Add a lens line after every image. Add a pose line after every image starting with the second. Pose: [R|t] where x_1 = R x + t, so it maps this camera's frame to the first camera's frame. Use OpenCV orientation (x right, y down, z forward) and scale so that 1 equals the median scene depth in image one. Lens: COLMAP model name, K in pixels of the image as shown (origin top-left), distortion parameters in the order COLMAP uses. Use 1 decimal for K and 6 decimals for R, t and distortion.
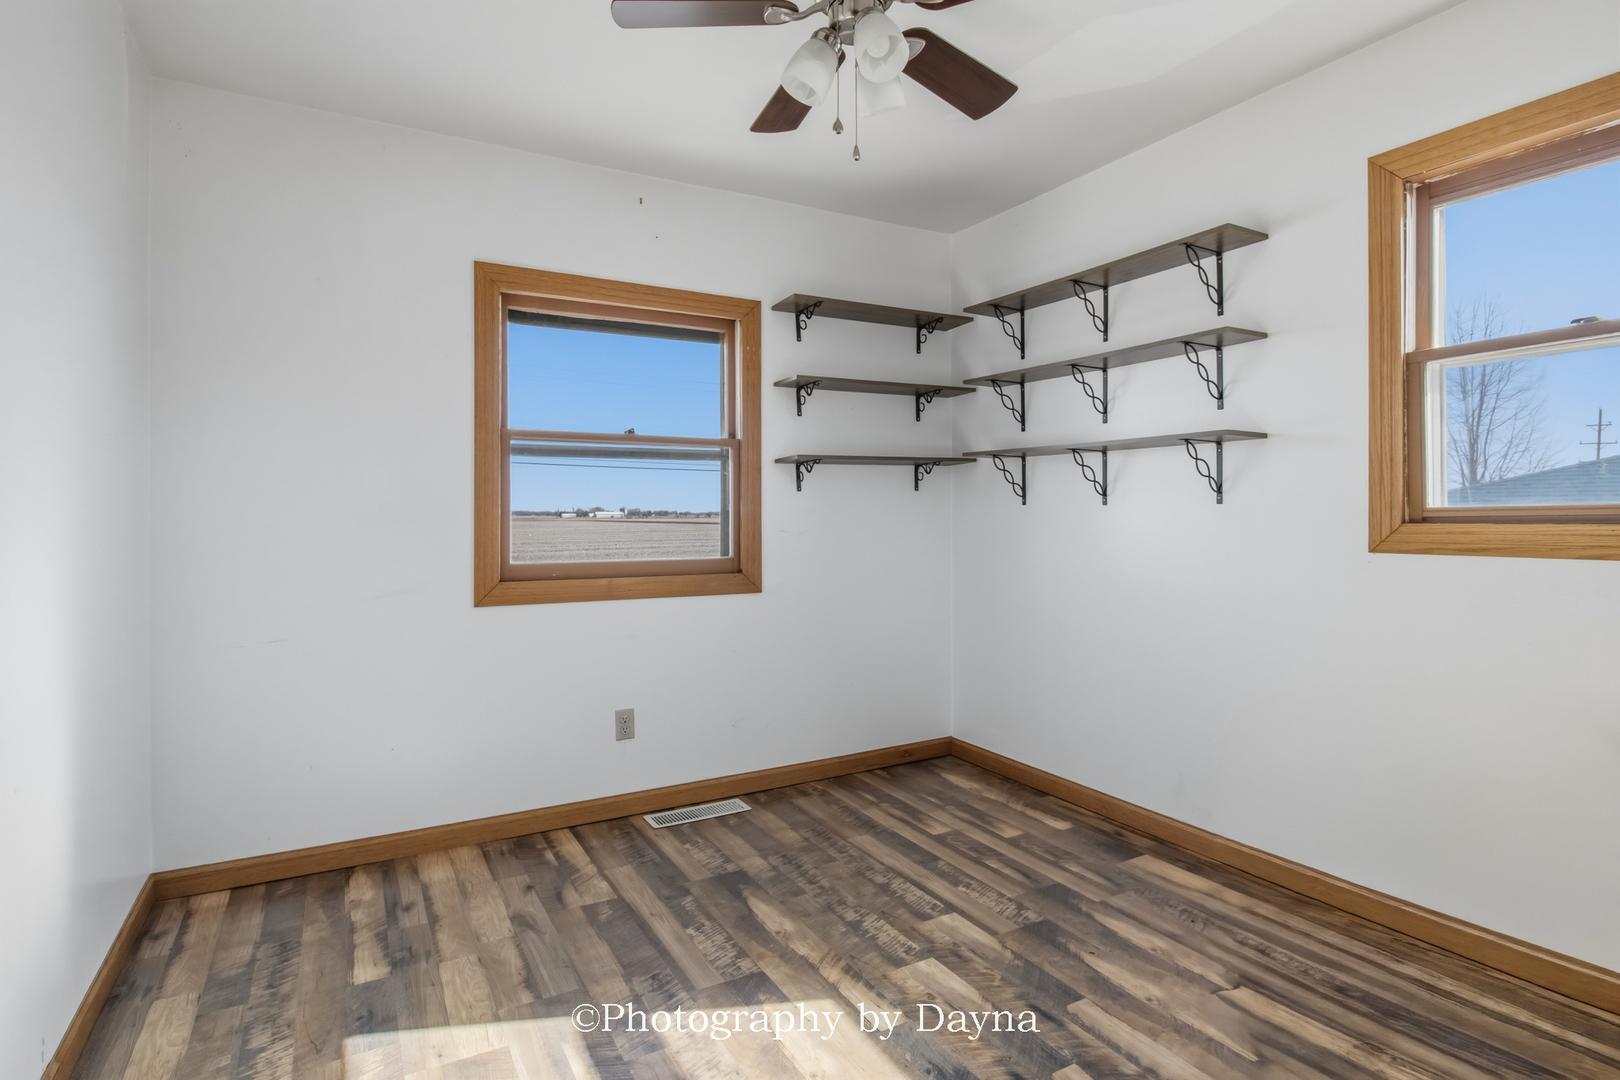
lens RADIAL K [[908.6, 0, 815.7], [0, 908.6, 515.5], [0, 0, 1]] dist [0.001932, -0.002903]
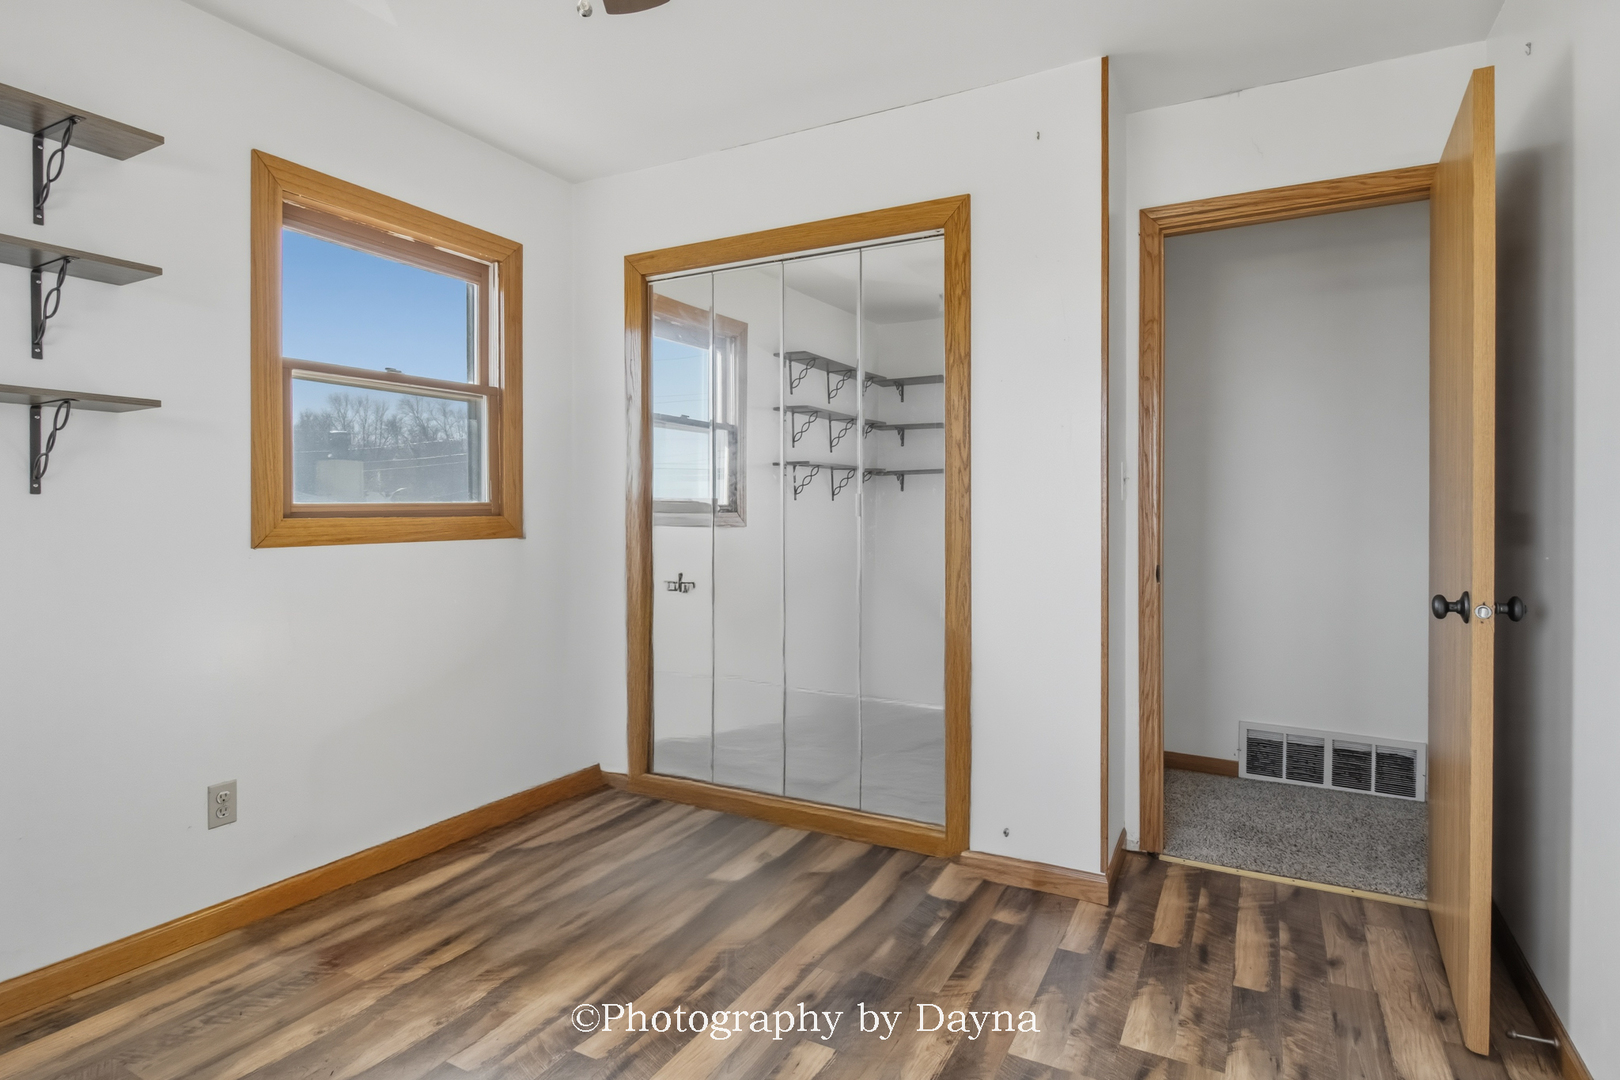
lens RADIAL K [[908.6, 0, 815.7], [0, 908.6, 515.5], [0, 0, 1]] dist [0.001932, -0.002903]
pose [[-0.584867, -0.006402, 0.811104, -0.569118], [-0.000394, 0.999971, 0.007609, -0.003208], [-0.811129, 0.004131, -0.584852, 1.118042]]
